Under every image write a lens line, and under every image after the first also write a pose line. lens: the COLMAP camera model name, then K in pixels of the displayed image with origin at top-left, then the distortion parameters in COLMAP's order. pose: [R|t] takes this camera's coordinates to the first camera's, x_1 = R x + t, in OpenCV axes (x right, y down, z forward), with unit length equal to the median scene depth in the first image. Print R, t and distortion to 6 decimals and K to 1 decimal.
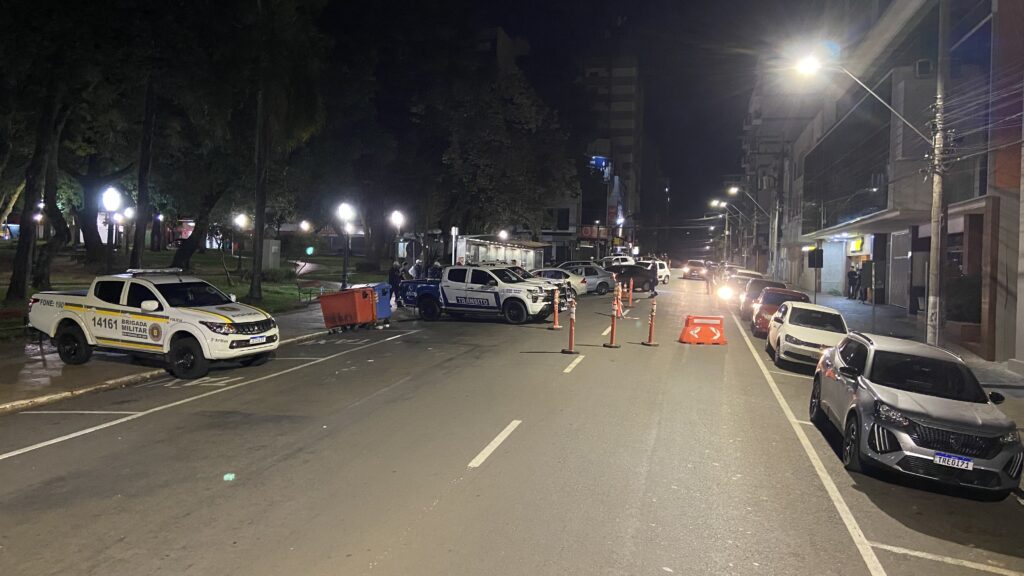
lens RADIAL K [[767.7, 0, 512.0], [0, 767.7, 288.0], [0, 0, 1]] dist [0.119755, -0.145634]
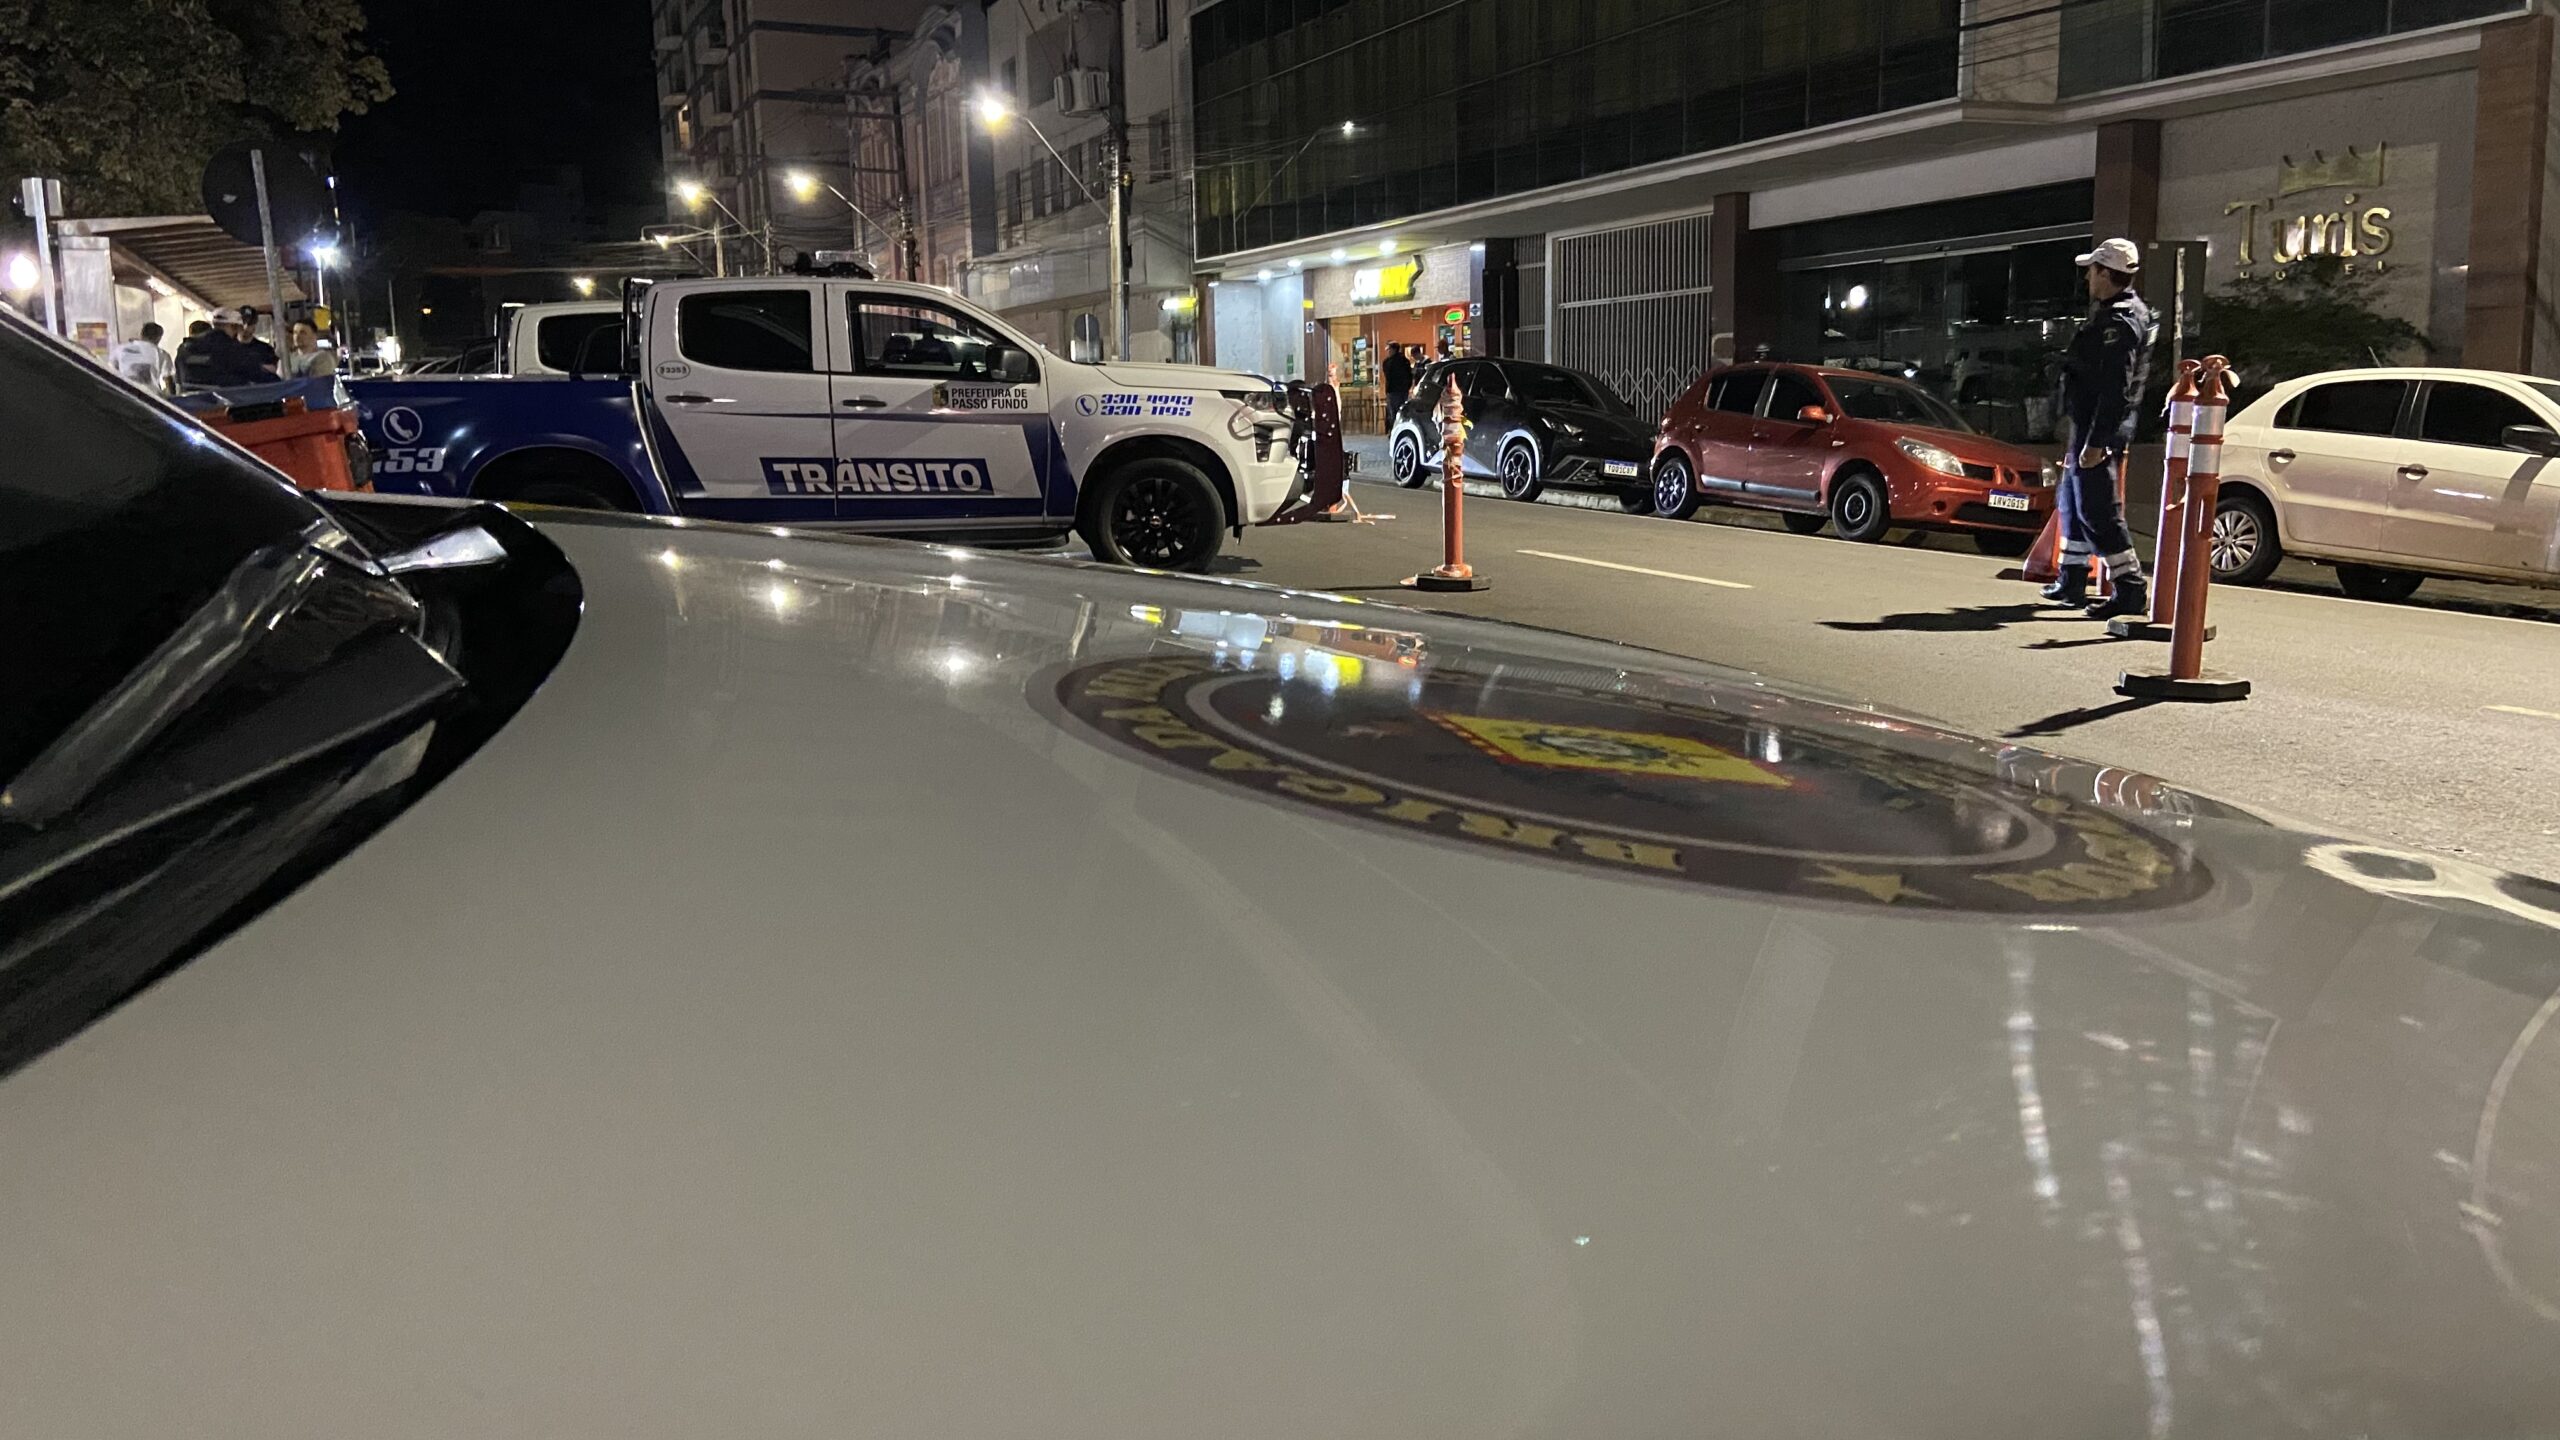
lens RADIAL K [[1919.2, 0, 1280.0], [0, 1919.2, 720.0], [0, 0, 1]] dist [0.119755, -0.145634]
pose [[0.790944, -0.138477, 0.596013, -0.247990], [0.059085, 0.986788, 0.150860, 0.010563], [-0.609029, -0.084106, 0.788676, 0.589660]]
